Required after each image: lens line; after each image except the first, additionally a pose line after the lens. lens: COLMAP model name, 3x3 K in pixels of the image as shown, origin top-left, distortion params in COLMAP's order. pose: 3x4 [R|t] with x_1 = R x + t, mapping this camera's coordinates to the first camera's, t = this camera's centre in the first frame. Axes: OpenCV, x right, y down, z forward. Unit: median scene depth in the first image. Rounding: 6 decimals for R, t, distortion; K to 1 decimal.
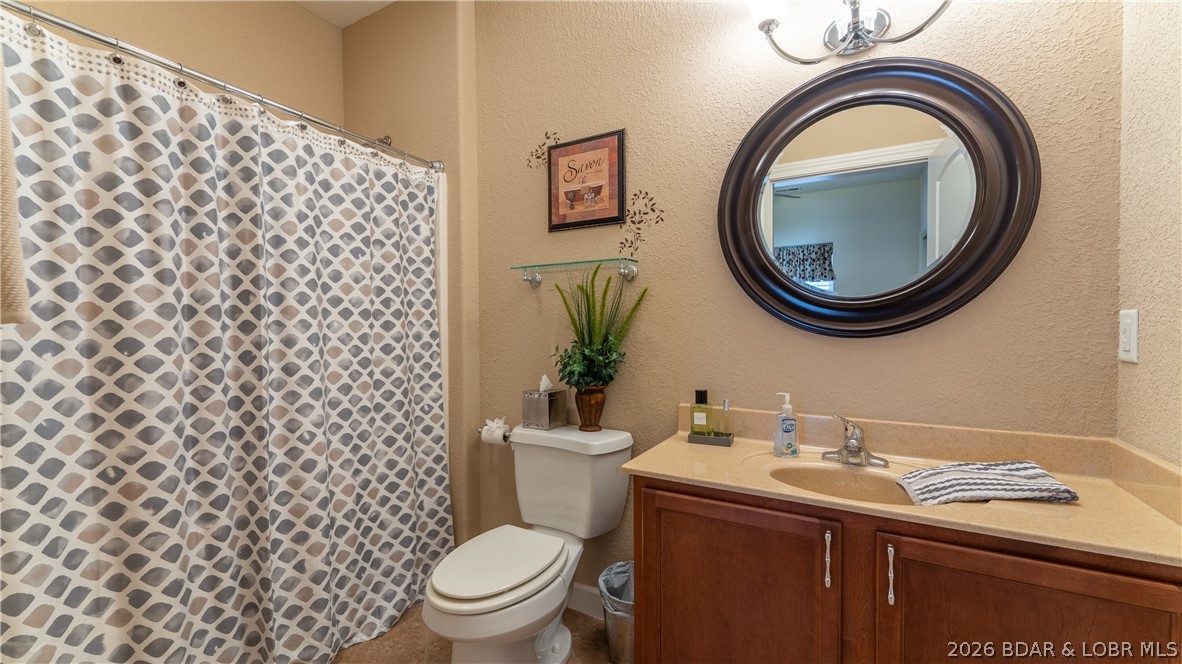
lens RADIAL K [[480.2, 0, 591.0], [0, 480.2, 332.0], [0, 0, 1]] dist [-0.015577, 0.000124]
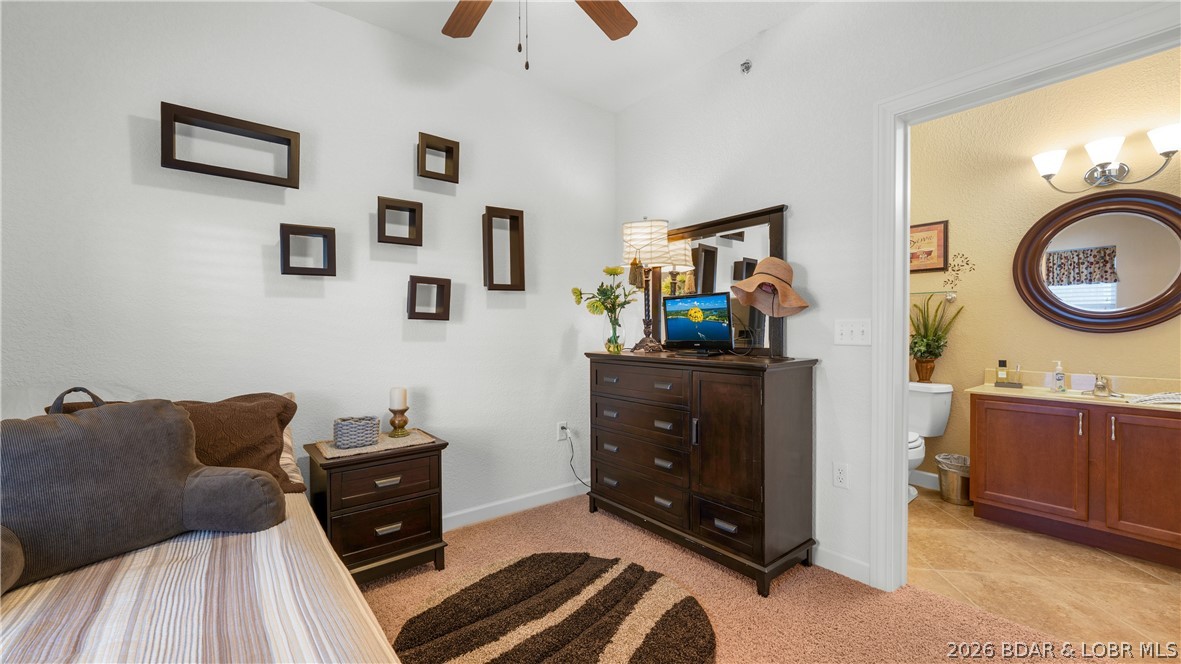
lens RADIAL K [[479.8, 0, 590.5], [0, 479.8, 332.0], [0, 0, 1]] dist [-0.015577, 0.000124]
pose [[0.924830, 0.007804, -0.380302, -0.506251], [-0.008523, 0.999964, -0.000208, 0.020000], [0.380286, 0.003434, 0.924862, -1.220272]]
